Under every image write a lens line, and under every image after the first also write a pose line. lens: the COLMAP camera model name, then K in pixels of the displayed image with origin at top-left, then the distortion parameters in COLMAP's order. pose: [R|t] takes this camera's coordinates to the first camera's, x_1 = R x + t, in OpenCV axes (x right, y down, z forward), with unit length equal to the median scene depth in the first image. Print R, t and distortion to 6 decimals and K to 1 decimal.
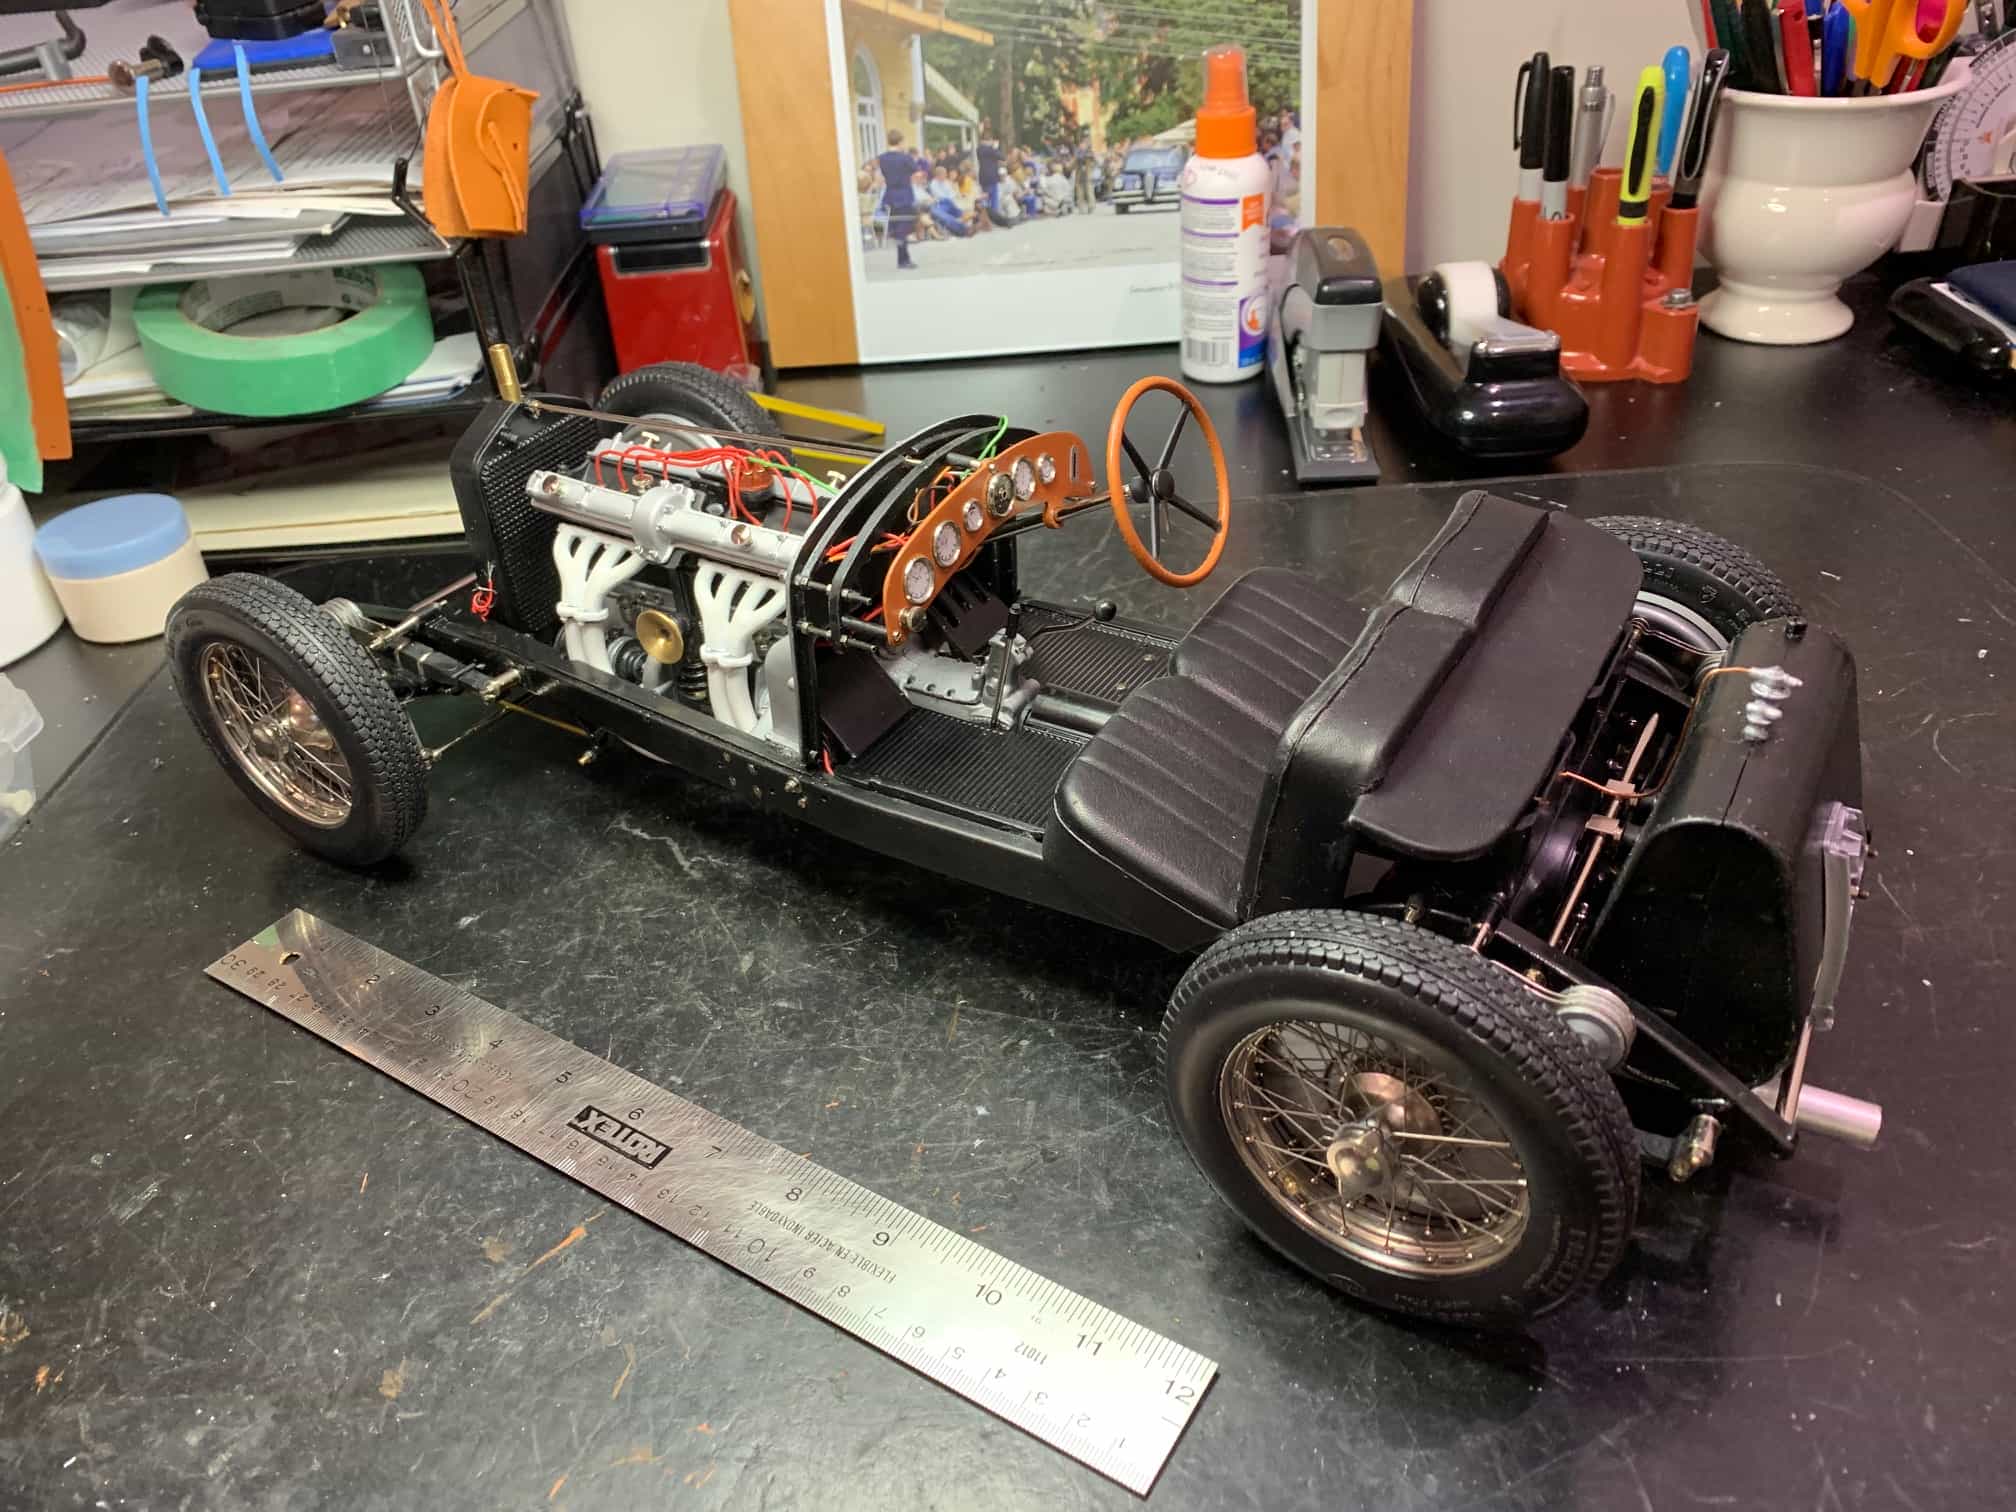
lens RADIAL K [[1565.5, 0, 991.5], [0, 1565.5, 748.9], [0, 0, 1]] dist [-0.021624, 0.004770]
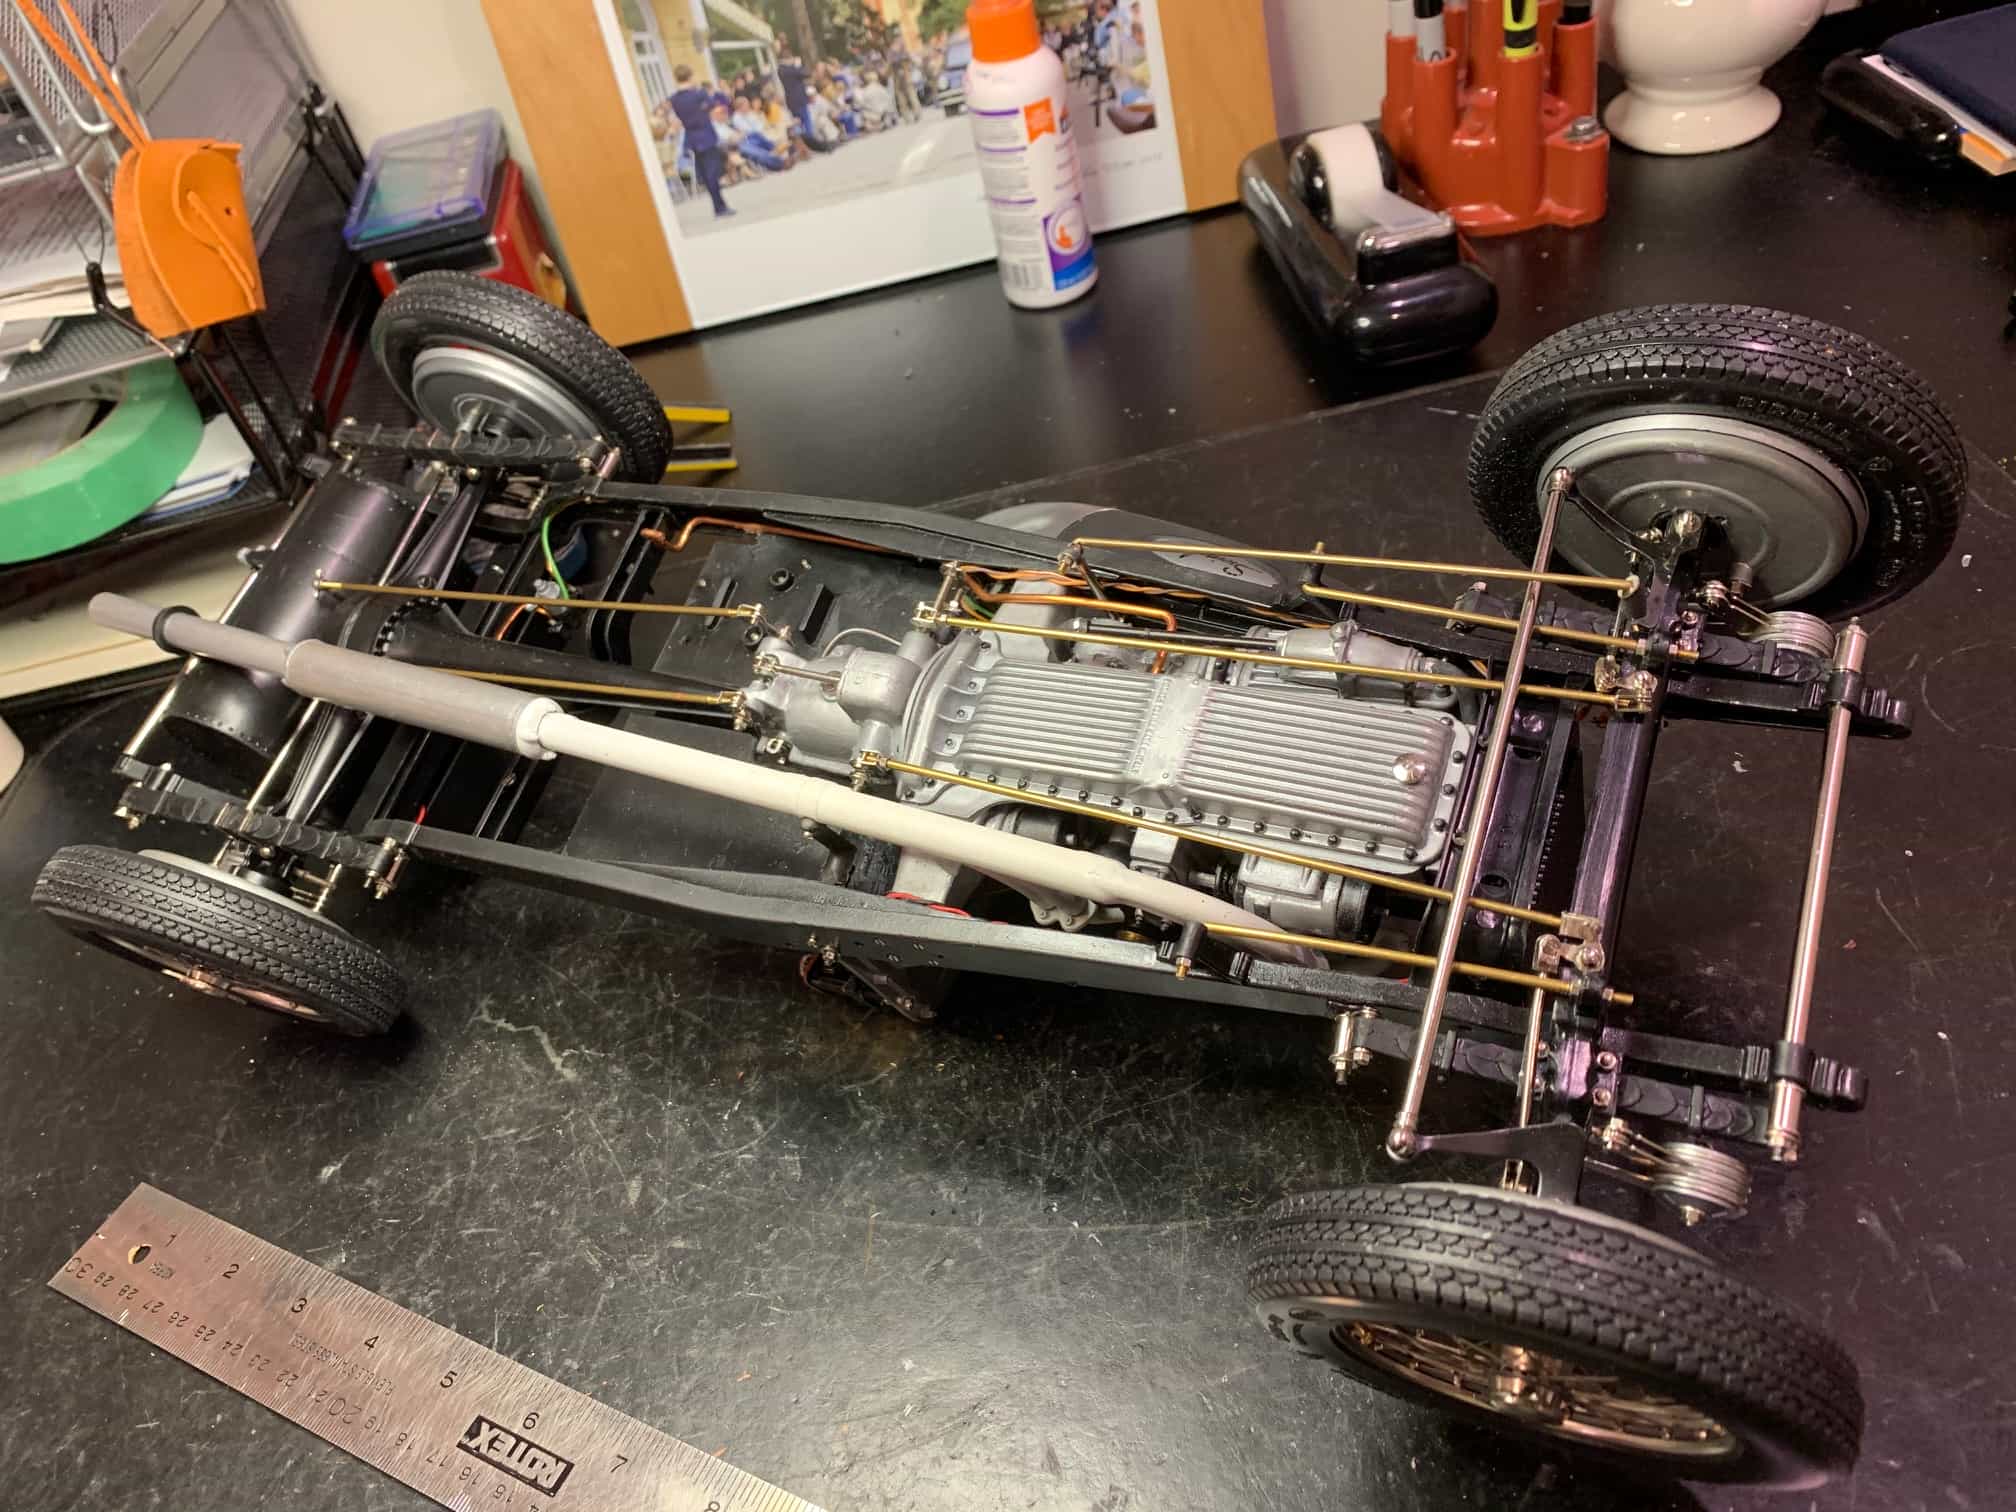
lens RADIAL K [[1565.5, 0, 991.4], [0, 1565.5, 742.5], [0, 0, 1]] dist [-0.021624, 0.004770]
pose [[0.986288, -0.165030, -0.001127, 0.058709], [0.163798, 0.978044, 0.128839, -0.130544], [-0.020160, -0.127257, 0.991665, 0.094489]]
